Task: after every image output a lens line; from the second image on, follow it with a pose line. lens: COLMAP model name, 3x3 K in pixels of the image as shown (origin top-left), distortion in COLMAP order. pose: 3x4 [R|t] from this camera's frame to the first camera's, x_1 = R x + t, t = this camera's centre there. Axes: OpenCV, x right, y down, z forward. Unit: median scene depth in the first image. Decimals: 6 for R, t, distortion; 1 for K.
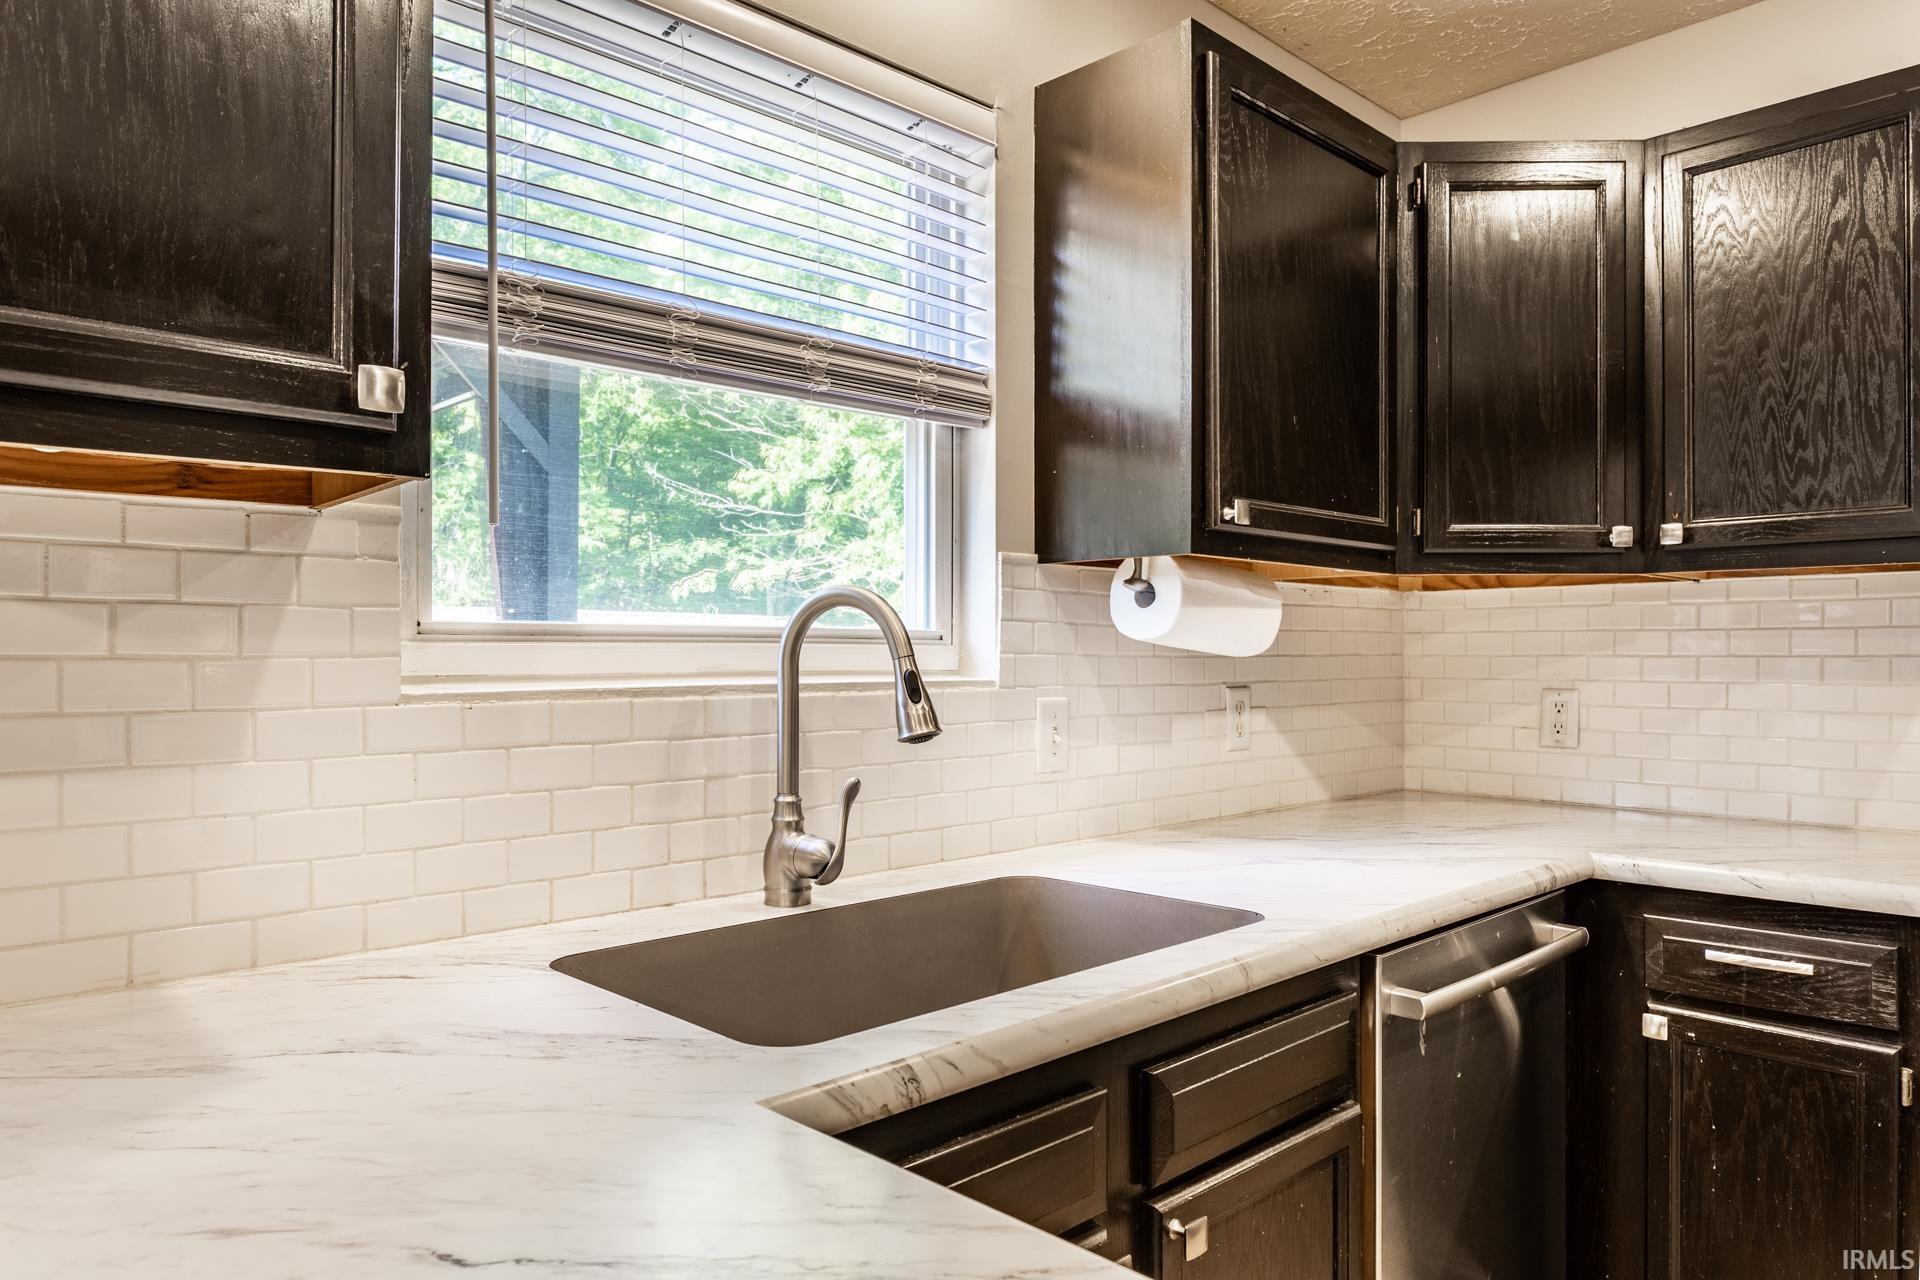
lens RADIAL K [[1275.1, 0, 963.0], [0, 1275.1, 654.7], [0, 0, 1]] dist [-0.003592, 0.002419]
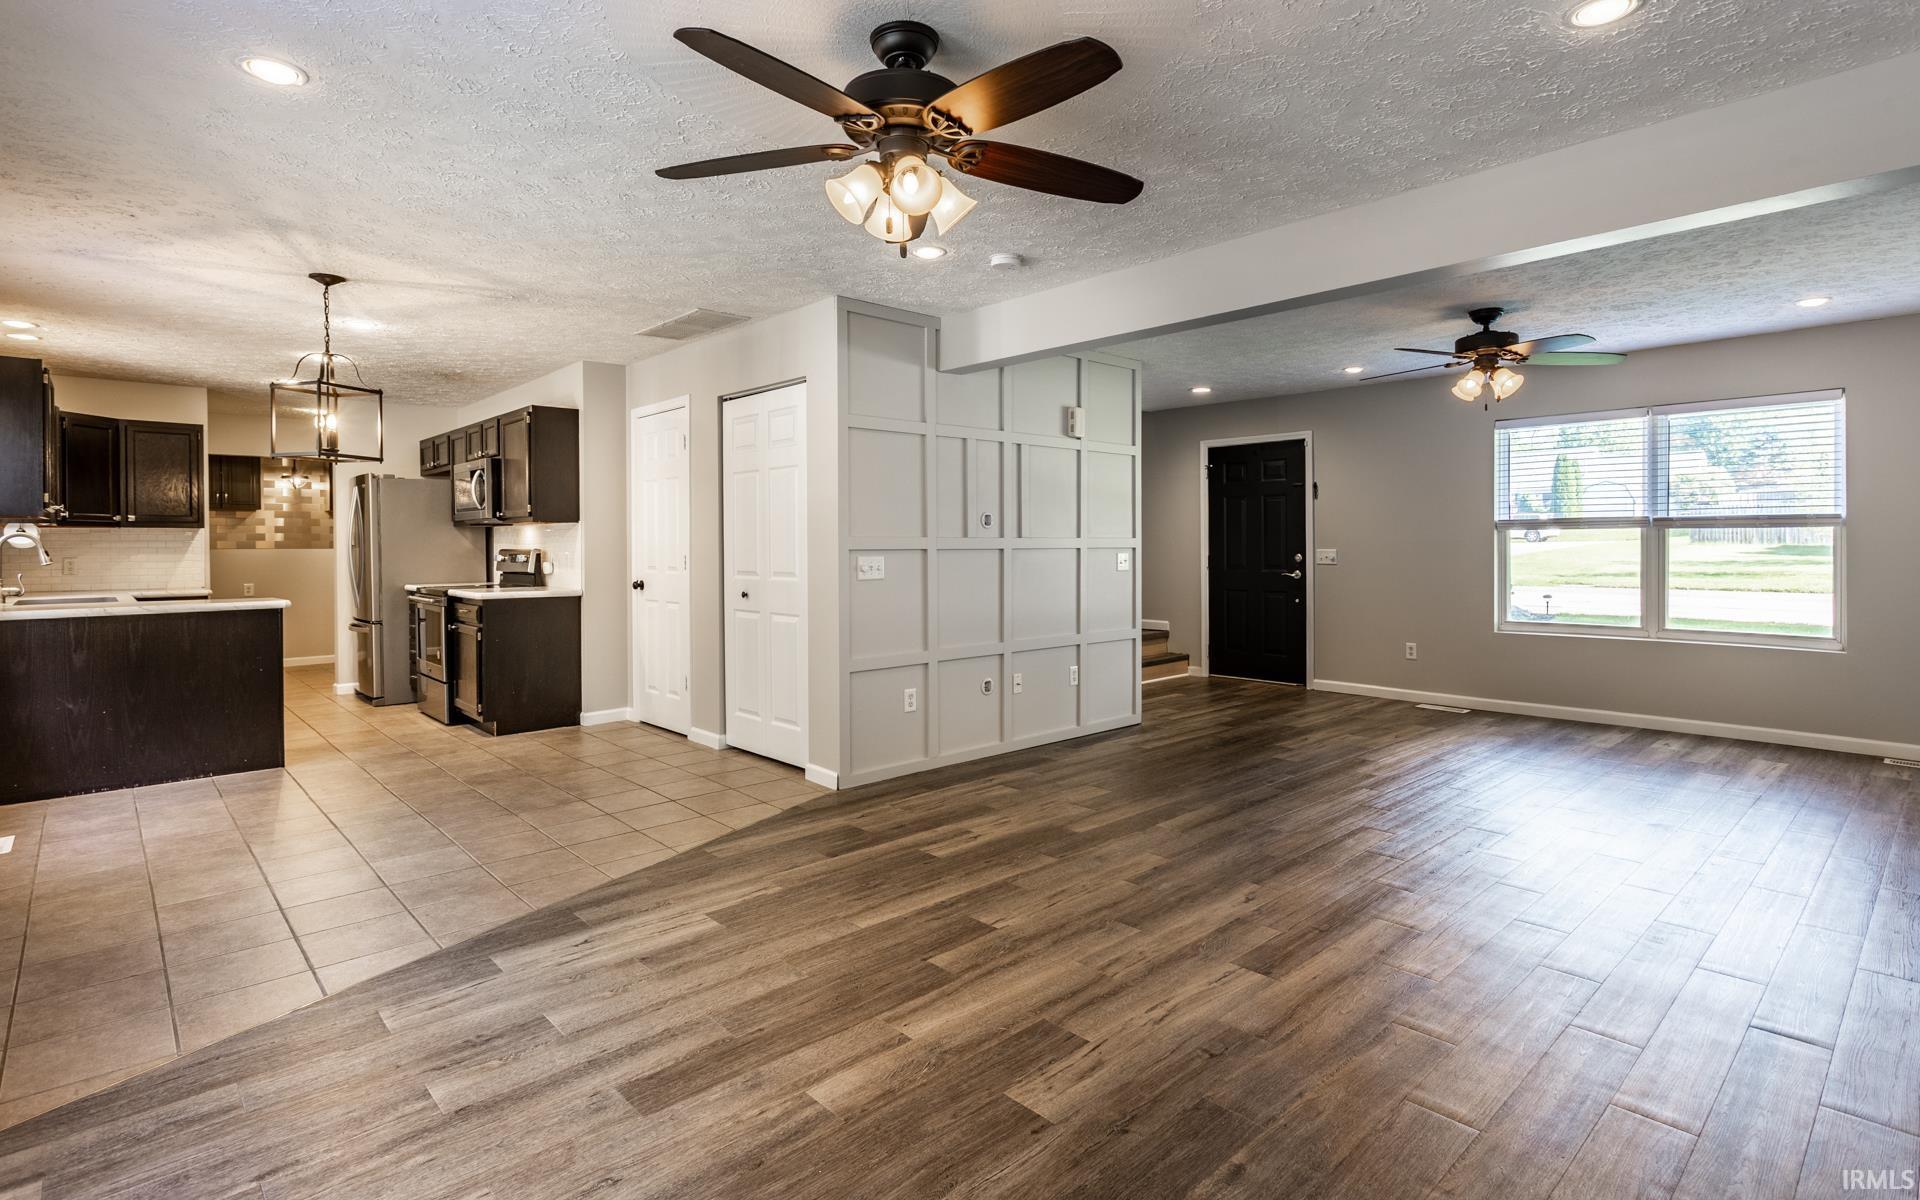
lens RADIAL K [[917.3, 0, 964.8], [0, 917.3, 553.3], [0, 0, 1]] dist [-0.000919, 0.000092]
pose [[0.019729, -0.007279, 0.999779, -2.524416], [0.003795, 0.999967, 0.007206, 0.008421], [-0.999798, 0.003652, 0.019756, -1.882689]]
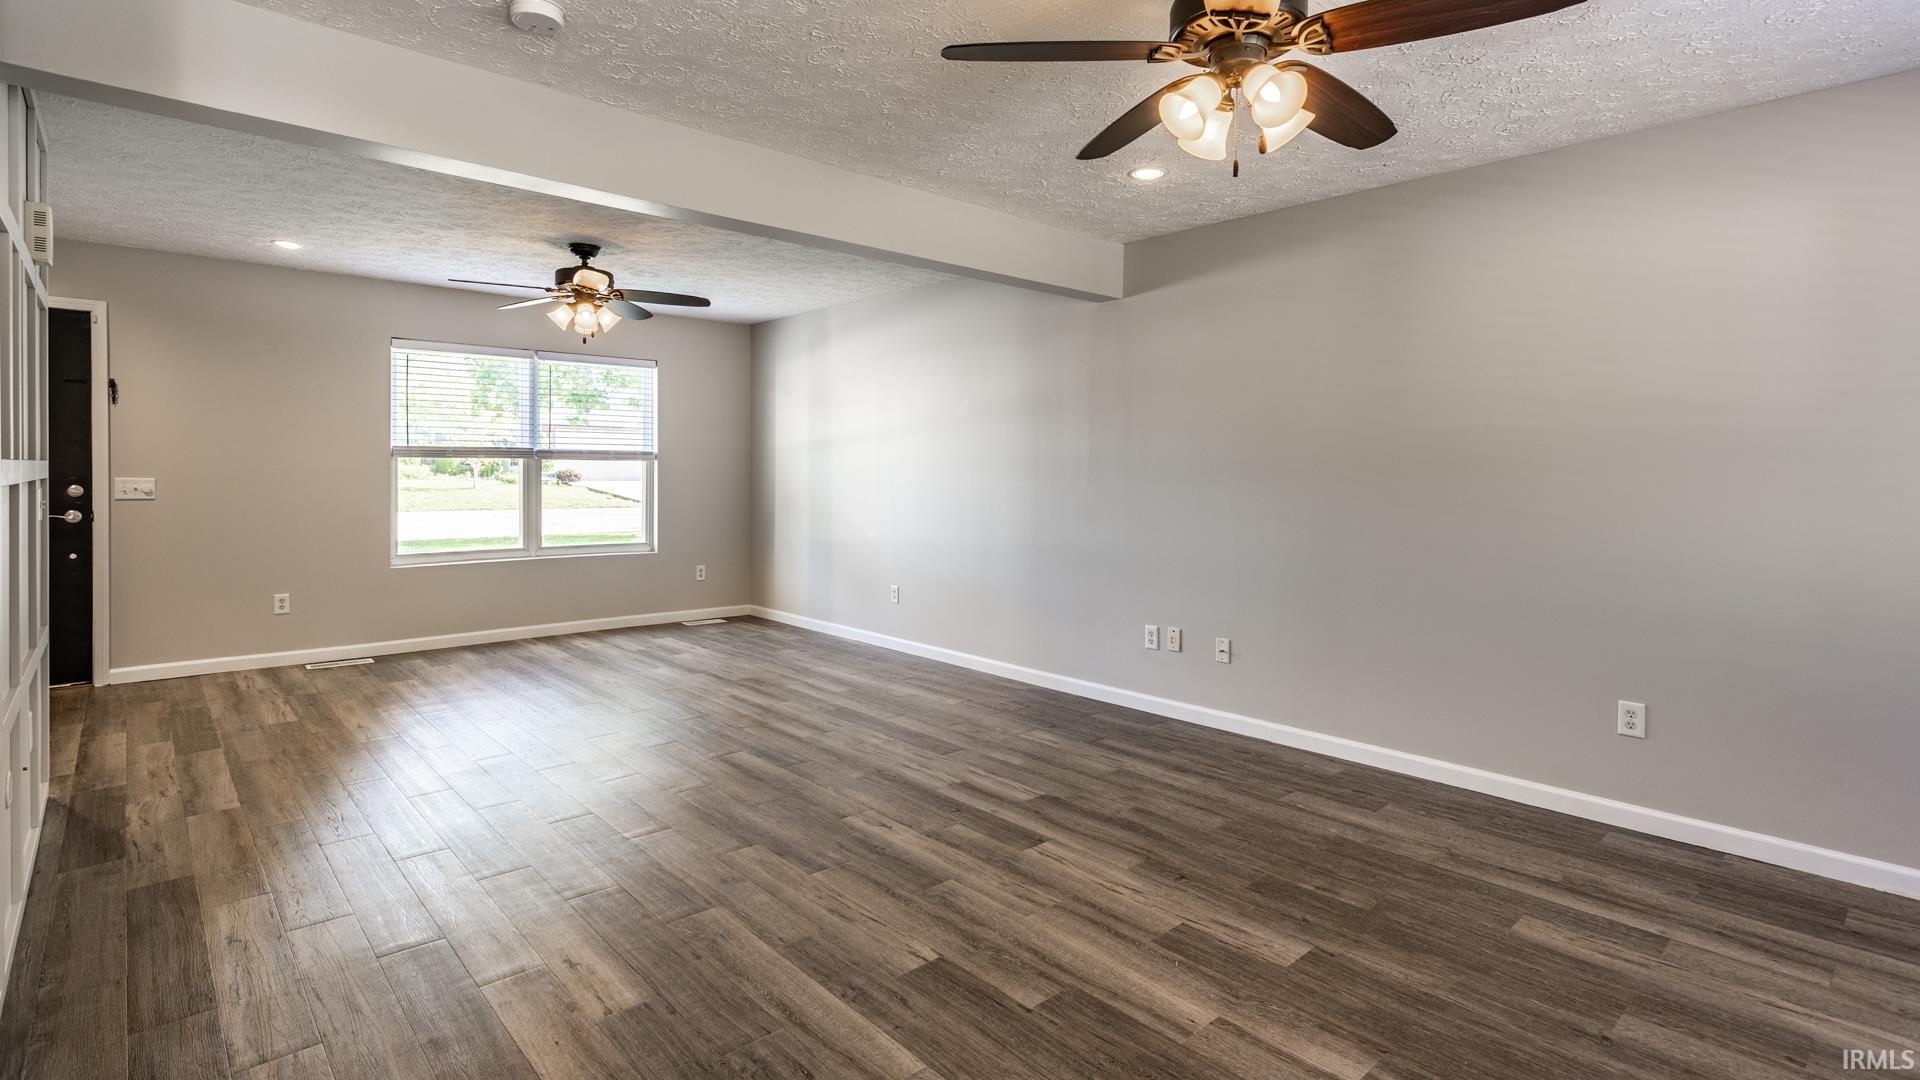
lens RADIAL K [[919.5, 0, 961.4], [0, 919.5, 469.3], [0, 0, 1]] dist [0.001734, 0.000686]
pose [[-0.999307, -0.004834, 0.036910, -1.289242], [-0.004894, 0.999987, -0.001518, -0.006258], [-0.036903, -0.001697, -0.999317, -0.852062]]
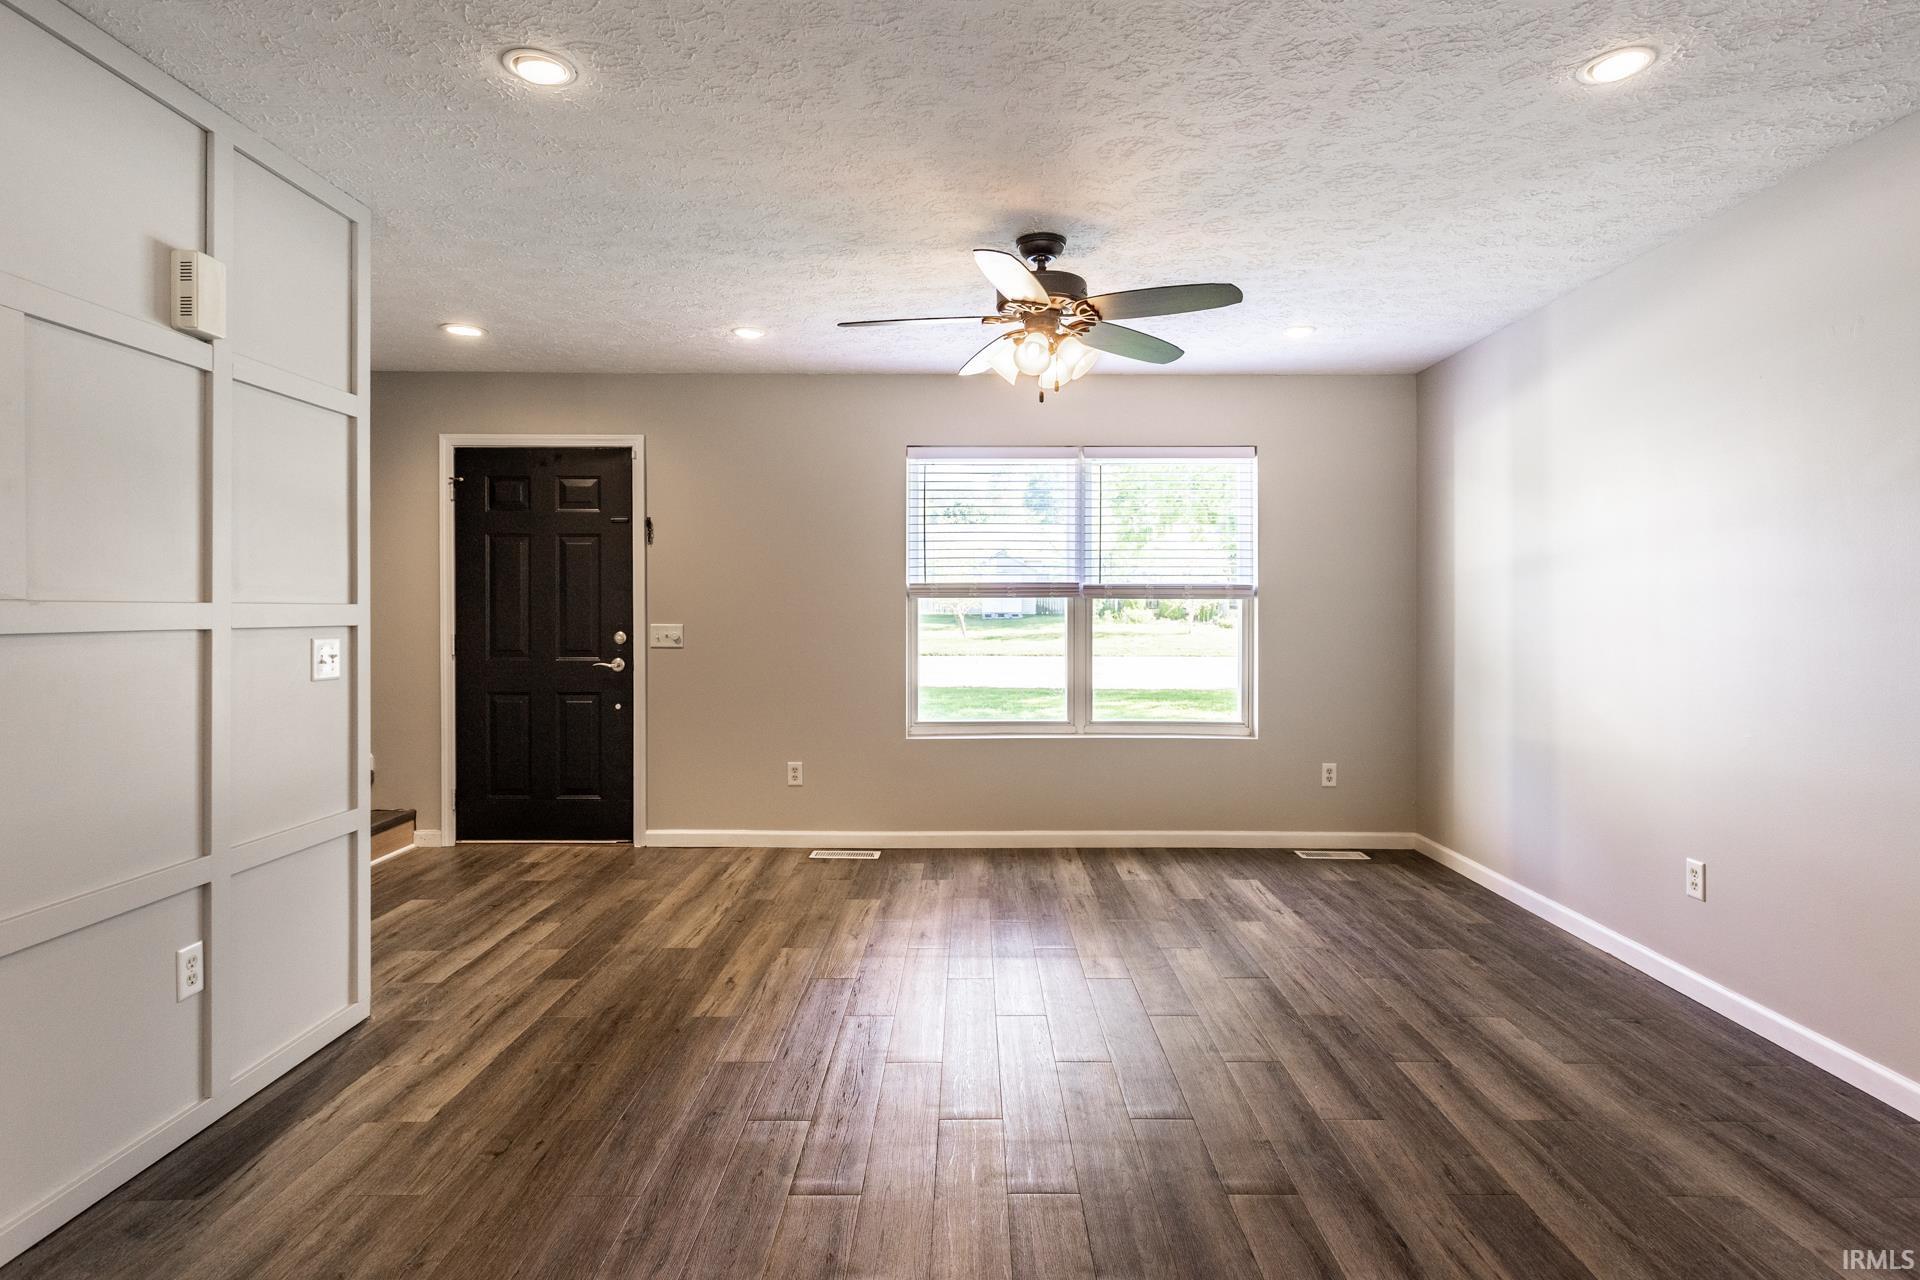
lens RADIAL K [[1004.6, 0, 963.1], [0, 1004.6, 619.4], [0, 0, 1]] dist [-0.000902, 0.000747]
pose [[-0.714803, -0.005023, 0.699308, -1.232967], [0.000153, 0.999973, 0.007339, -0.005363], [-0.699326, 0.005353, -0.714783, -1.953430]]
